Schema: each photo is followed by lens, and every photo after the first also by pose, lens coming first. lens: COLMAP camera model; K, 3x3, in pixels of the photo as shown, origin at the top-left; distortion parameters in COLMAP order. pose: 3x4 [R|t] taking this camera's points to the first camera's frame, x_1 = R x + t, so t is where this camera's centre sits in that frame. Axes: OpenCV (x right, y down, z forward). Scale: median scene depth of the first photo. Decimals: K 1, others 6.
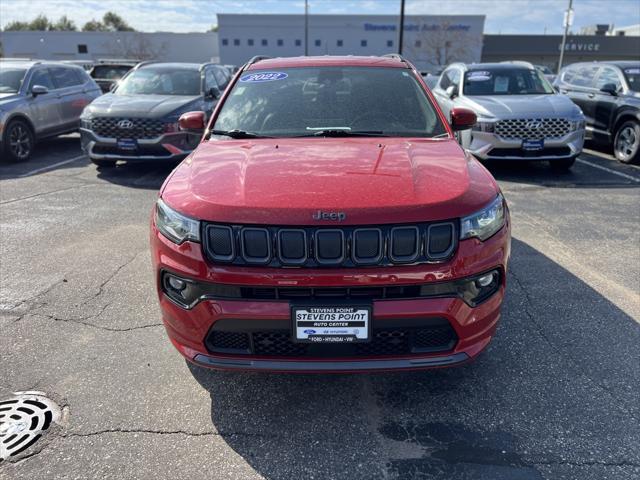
lens RADIAL K [[482.9, 0, 324.0], [0, 482.9, 244.9], [0, 0, 1]] dist [0.049014, -0.055564]
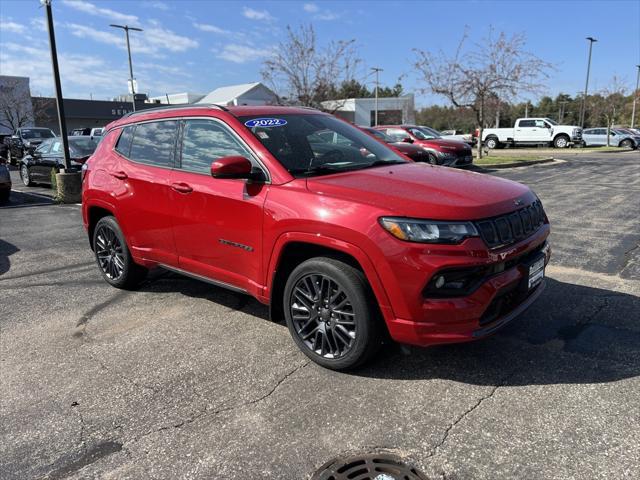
lens RADIAL K [[478.7, 0, 321.8], [0, 478.7, 239.8], [0, 0, 1]] dist [0.029763, -0.028357]
pose [[0.638671, -0.176305, 0.749010, -0.106605], [0.269912, 0.962879, -0.003504, -0.007688], [-0.720588, 0.204404, 0.662550, 0.032951]]
